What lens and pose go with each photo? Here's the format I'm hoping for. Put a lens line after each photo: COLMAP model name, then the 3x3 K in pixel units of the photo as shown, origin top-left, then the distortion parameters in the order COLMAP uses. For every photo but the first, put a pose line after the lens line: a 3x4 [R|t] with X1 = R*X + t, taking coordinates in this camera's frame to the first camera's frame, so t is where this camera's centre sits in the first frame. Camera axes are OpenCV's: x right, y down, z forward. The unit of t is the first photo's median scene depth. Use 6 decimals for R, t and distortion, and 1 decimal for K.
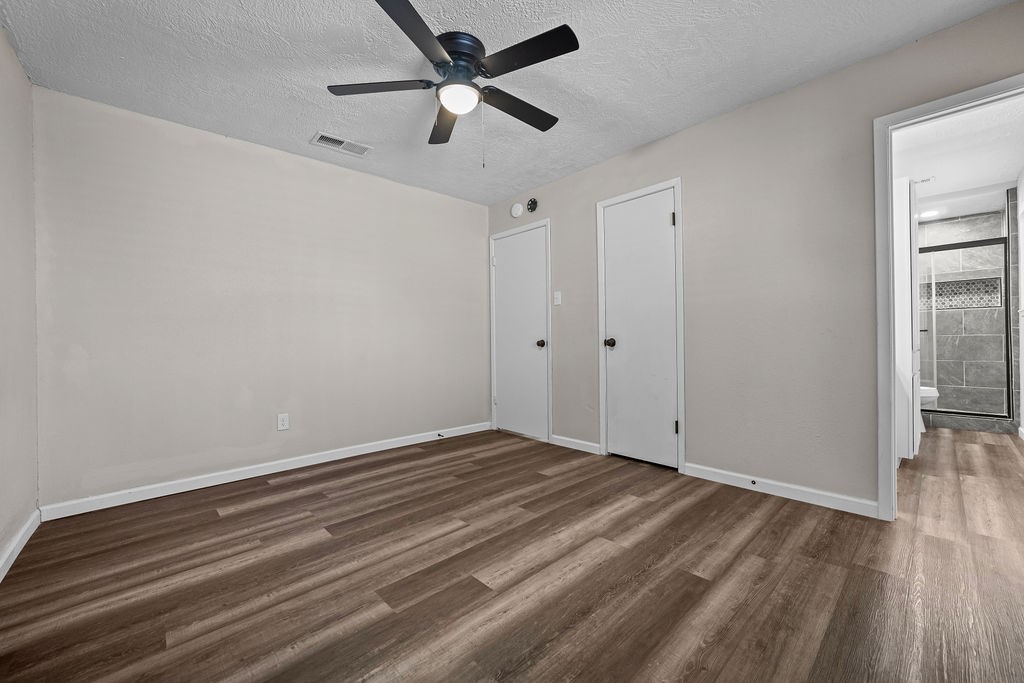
lens RADIAL K [[405.9, 0, 509.2], [0, 405.9, 339.3], [0, 0, 1]] dist [-0.002837, 0.000174]
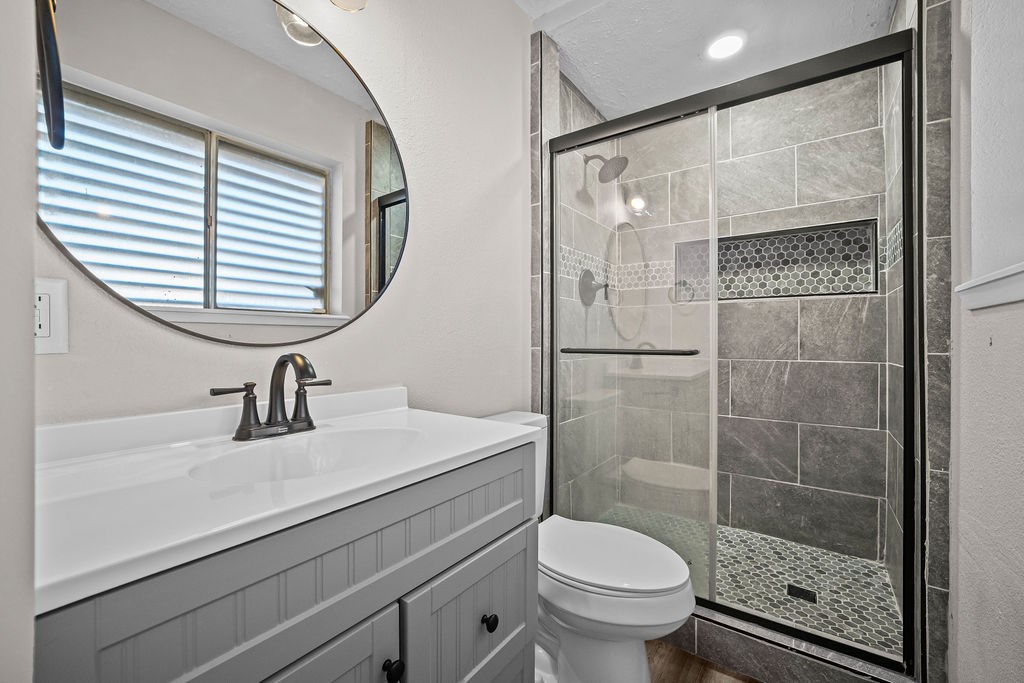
lens RADIAL K [[423.2, 0, 513.8], [0, 423.2, 336.9], [0, 0, 1]] dist [-0.002362, -0.000086]
pose [[0.977265, 0.020412, 0.211039, 0.760710], [-0.019775, 0.999791, -0.005129, -0.027205], [-0.211099, 0.000839, 0.977464, 0.651116]]
